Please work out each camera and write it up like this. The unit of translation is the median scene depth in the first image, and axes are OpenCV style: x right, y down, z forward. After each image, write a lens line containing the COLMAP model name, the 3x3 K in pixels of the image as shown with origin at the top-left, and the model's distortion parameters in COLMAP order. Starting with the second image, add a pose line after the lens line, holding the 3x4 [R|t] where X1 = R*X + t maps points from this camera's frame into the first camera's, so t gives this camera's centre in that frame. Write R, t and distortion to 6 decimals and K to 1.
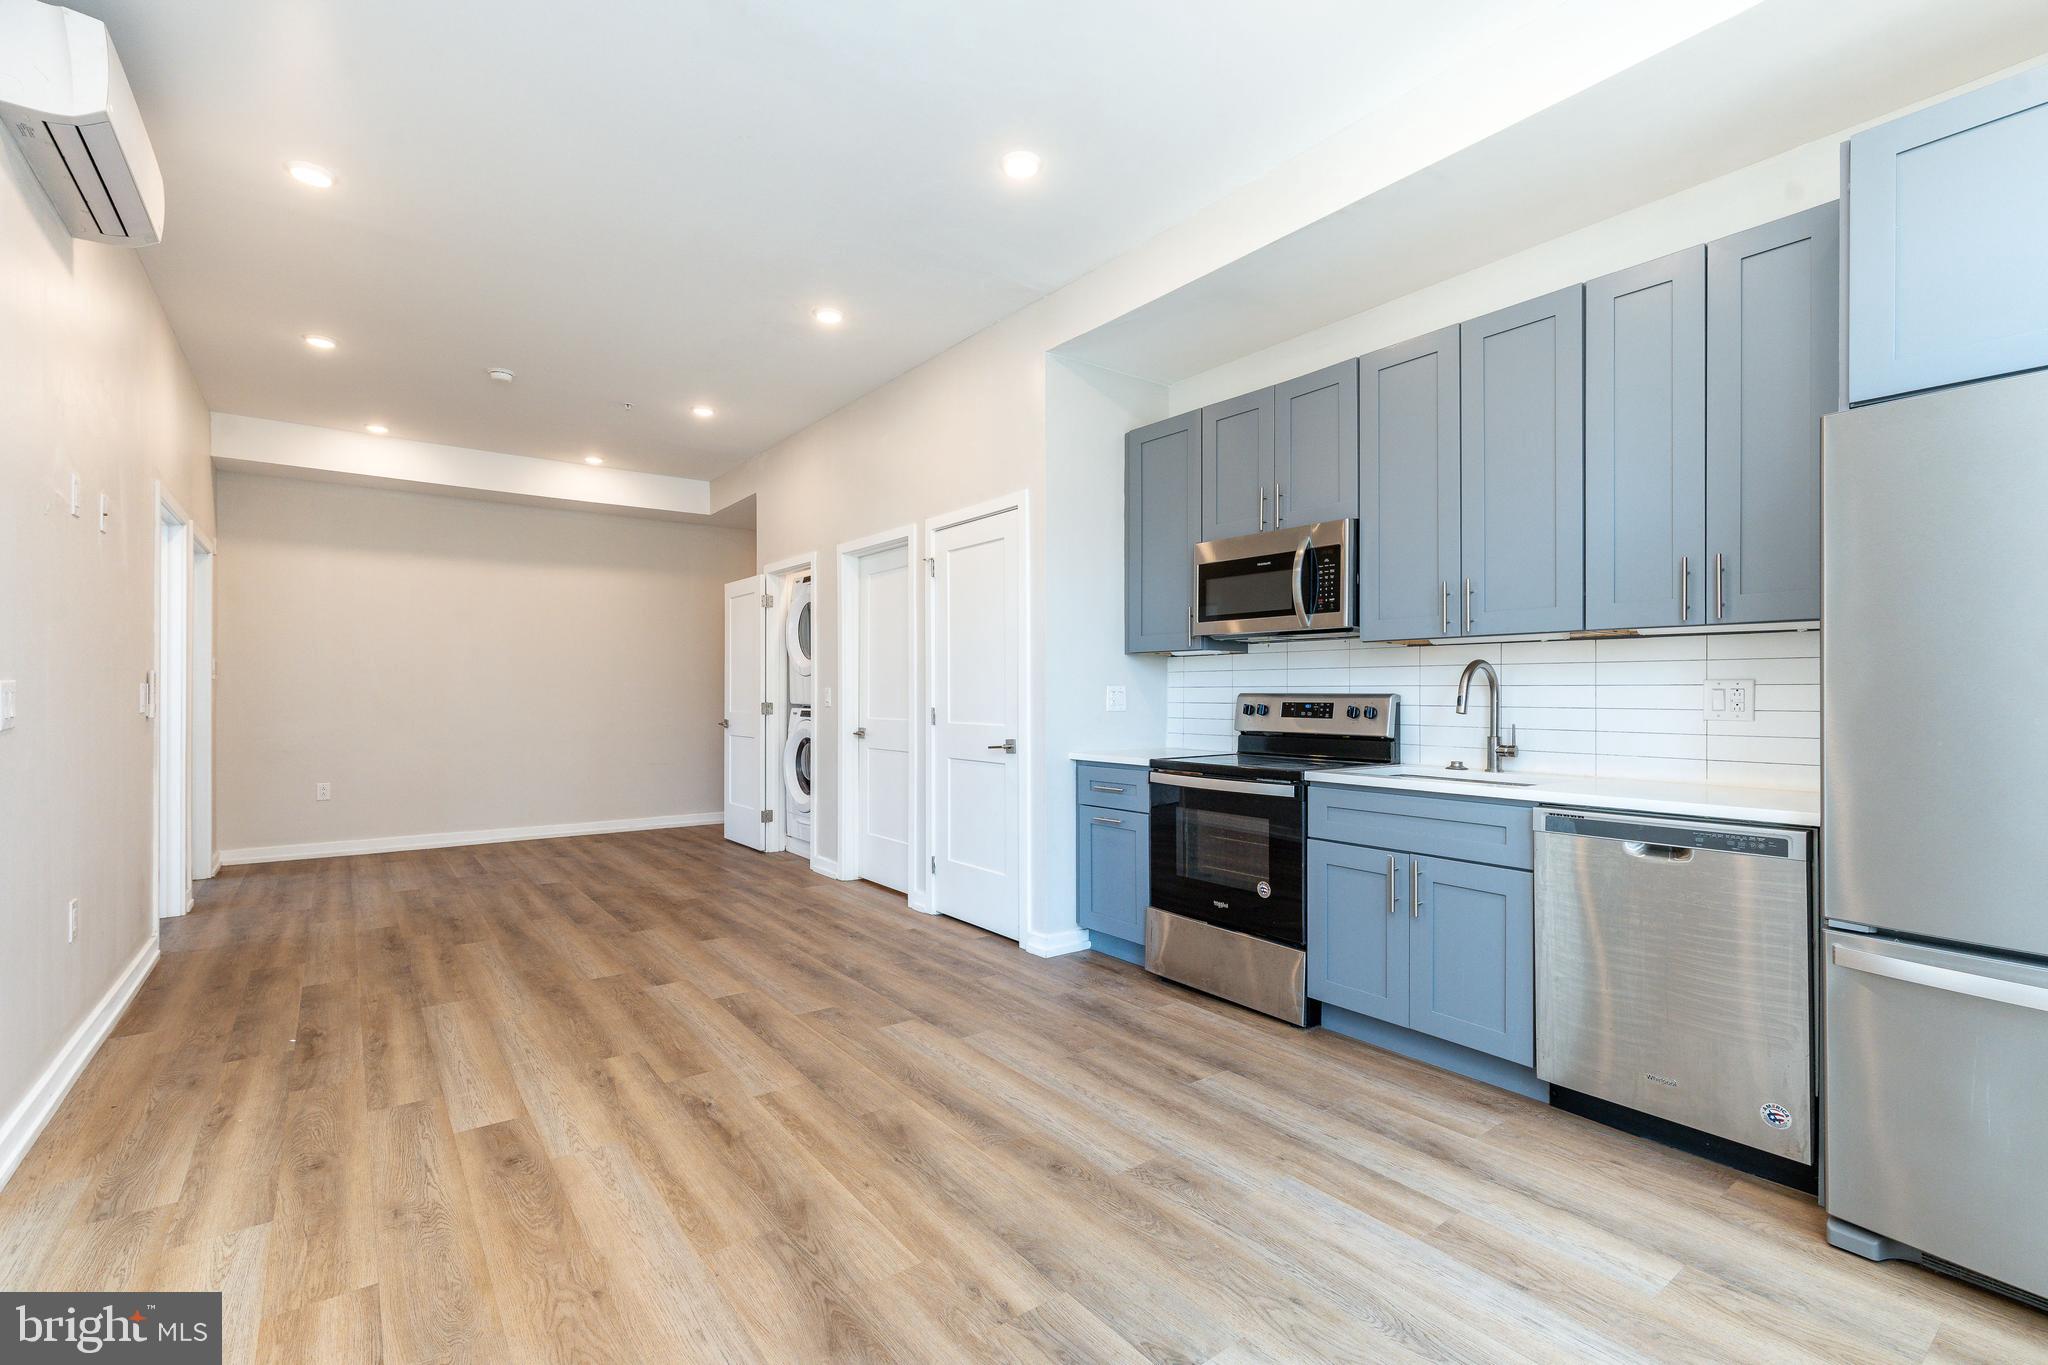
lens RADIAL K [[930.7, 0, 1024.3], [0, 930.7, 689.6], [0, 0, 1]] dist [0.008677, 0.000180]
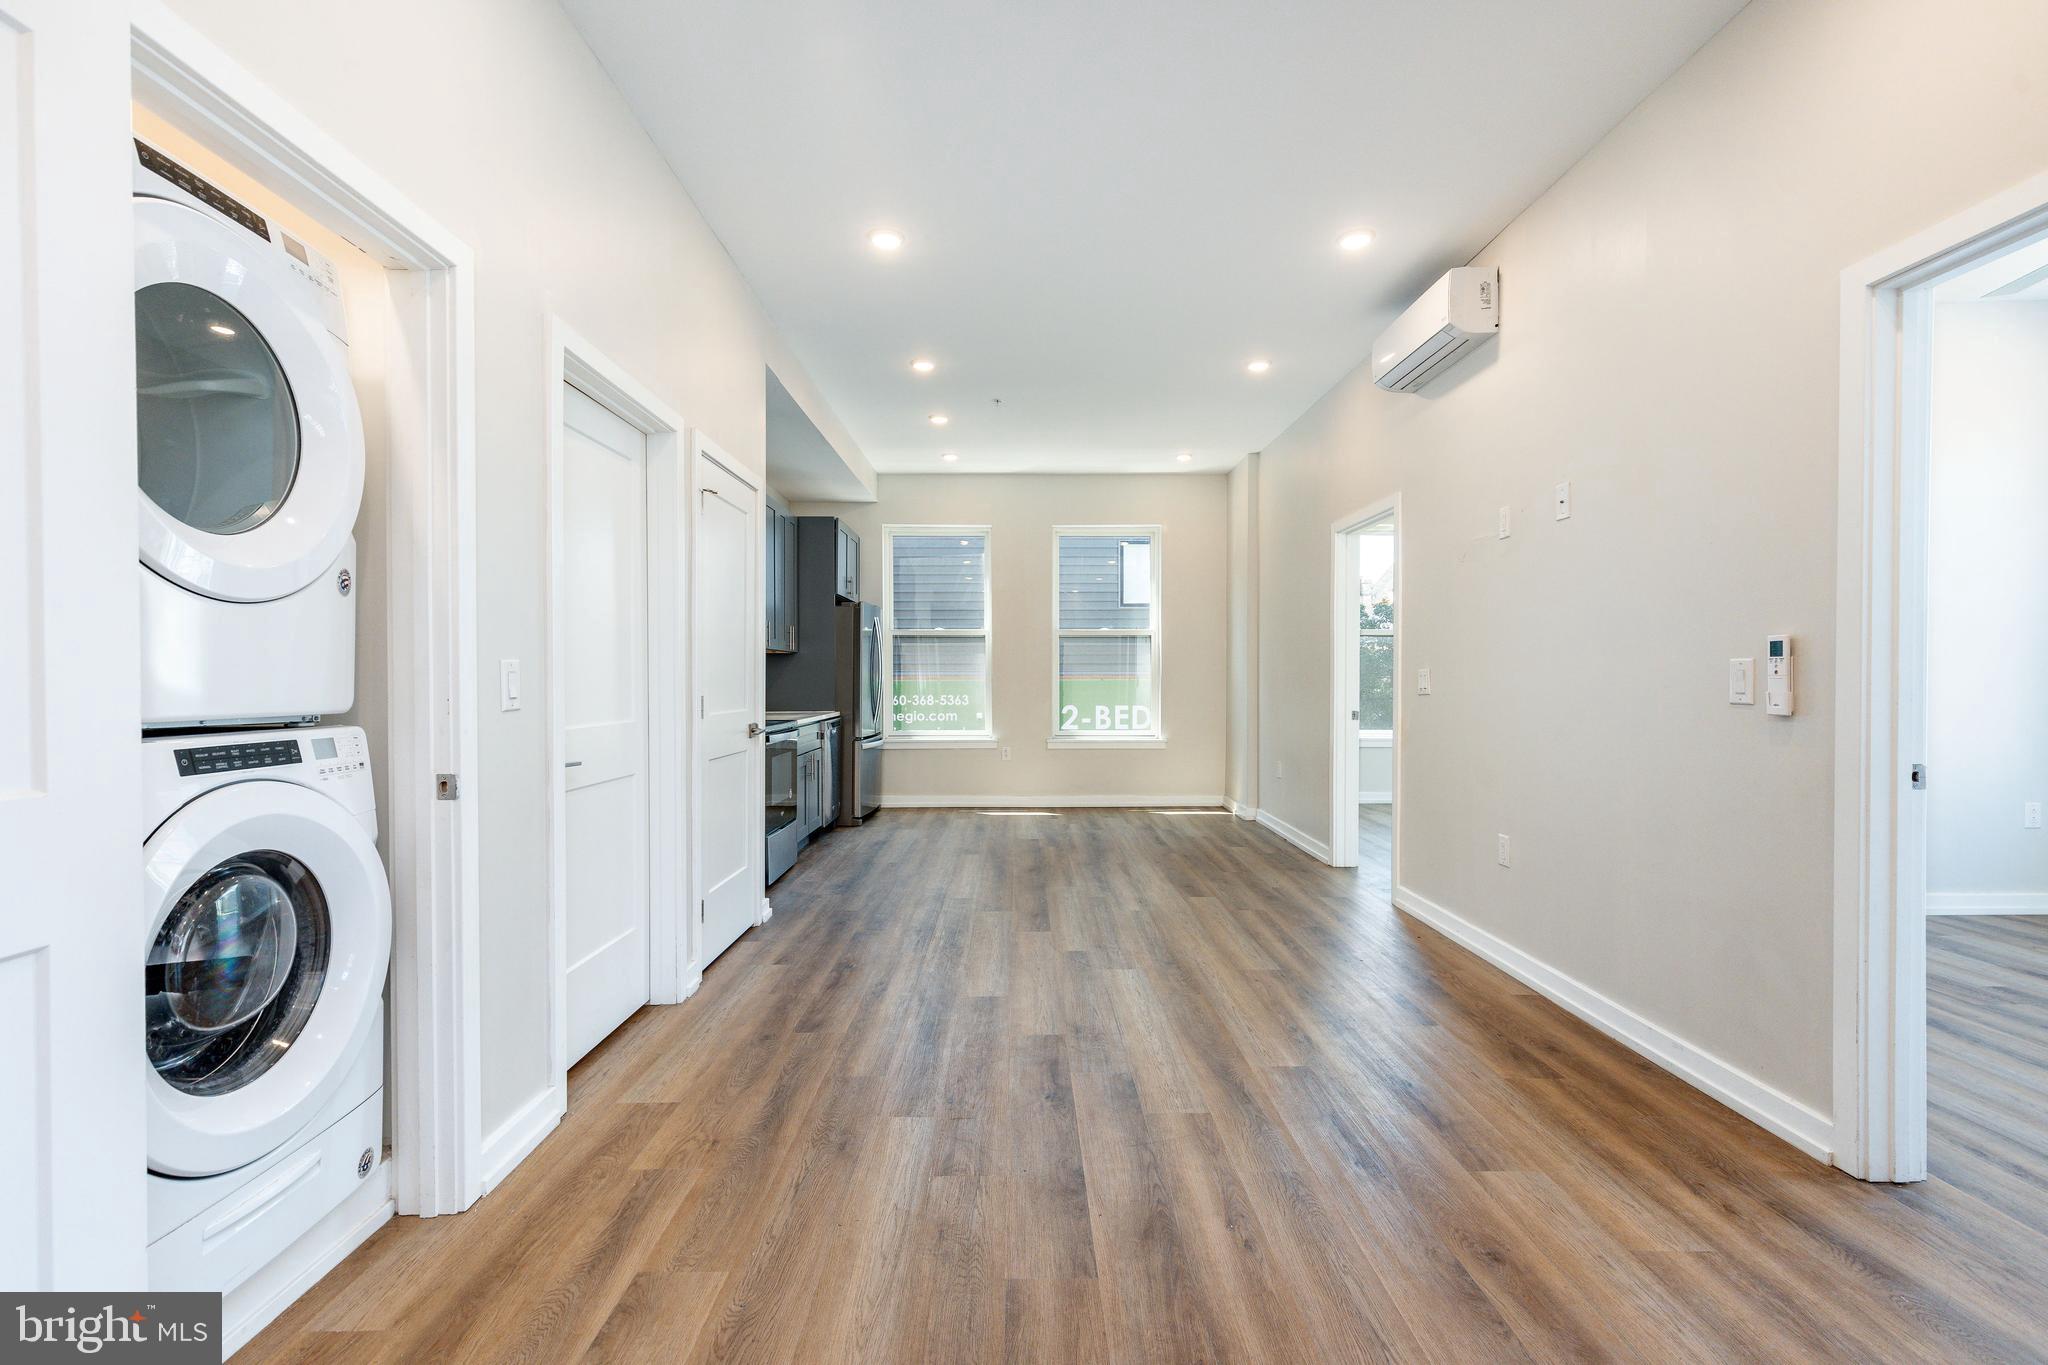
lens RADIAL K [[930.7, 0, 1024.5], [0, 930.7, 685.2], [0, 0, 1]] dist [0.008677, 0.000180]
pose [[-0.810513, -0.001766, 0.585718, -0.913077], [-0.002489, 0.999997, -0.000429, 0.013783], [-0.585715, -0.001805, -0.810515, 1.804598]]
